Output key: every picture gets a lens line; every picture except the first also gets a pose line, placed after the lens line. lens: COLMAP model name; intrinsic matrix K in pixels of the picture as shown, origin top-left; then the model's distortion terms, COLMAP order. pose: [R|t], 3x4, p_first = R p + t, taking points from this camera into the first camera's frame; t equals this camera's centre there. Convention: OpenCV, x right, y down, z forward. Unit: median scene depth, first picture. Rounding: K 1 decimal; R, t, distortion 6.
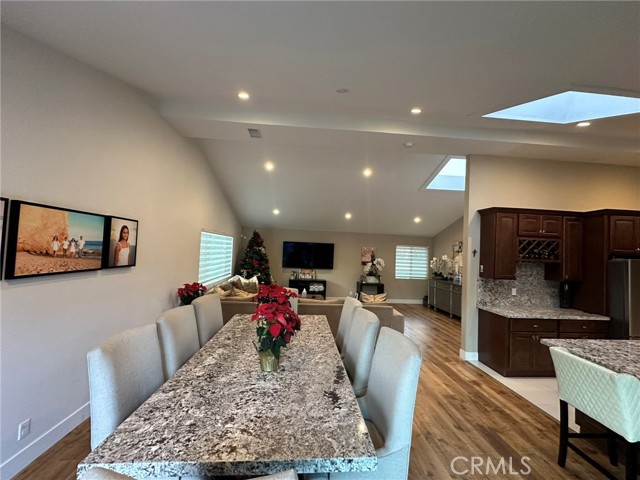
lens RADIAL K [[254.9, 0, 319.3], [0, 254.9, 240.3], [0, 0, 1]] dist [-0.000118, 0.000090]
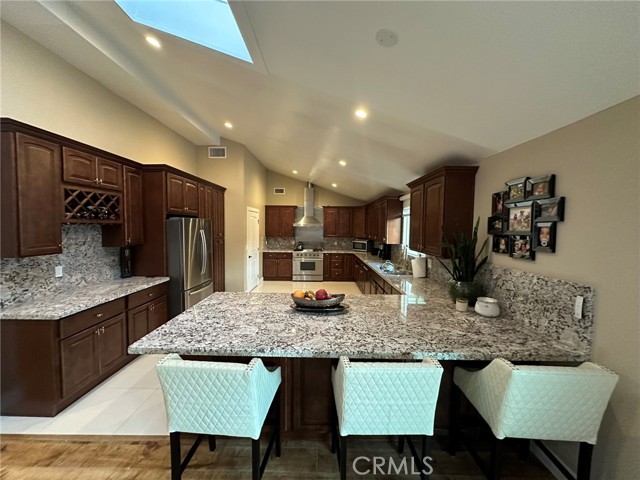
lens RADIAL K [[254.9, 0, 319.3], [0, 254.9, 240.3], [0, 0, 1]] dist [-0.000118, 0.000090]
pose [[0.085930, -0.097237, 0.991545, 0.204085], [-0.045852, 0.993785, 0.101430, 0.030906], [-0.995245, -0.054180, 0.080938, 0.318652]]
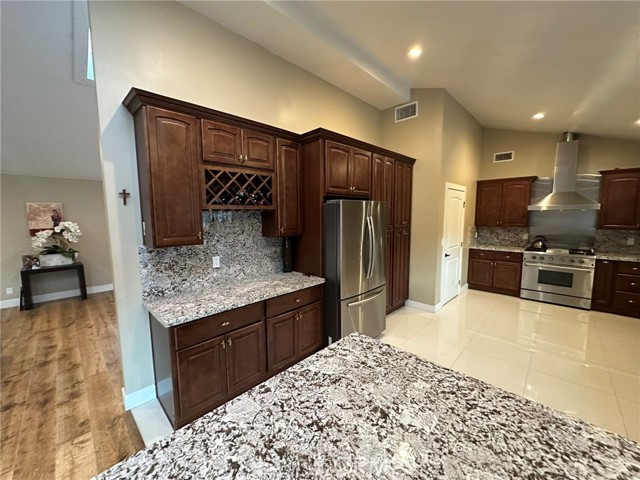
lens RADIAL K [[254.9, 0, 319.3], [0, 254.9, 240.3], [0, 0, 1]] dist [-0.000118, 0.000090]
pose [[0.750217, -0.117924, 0.650591, 0.590796], [0.015329, 0.986805, 0.161189, 0.061529], [-0.661014, -0.110954, 0.742125, 0.420594]]
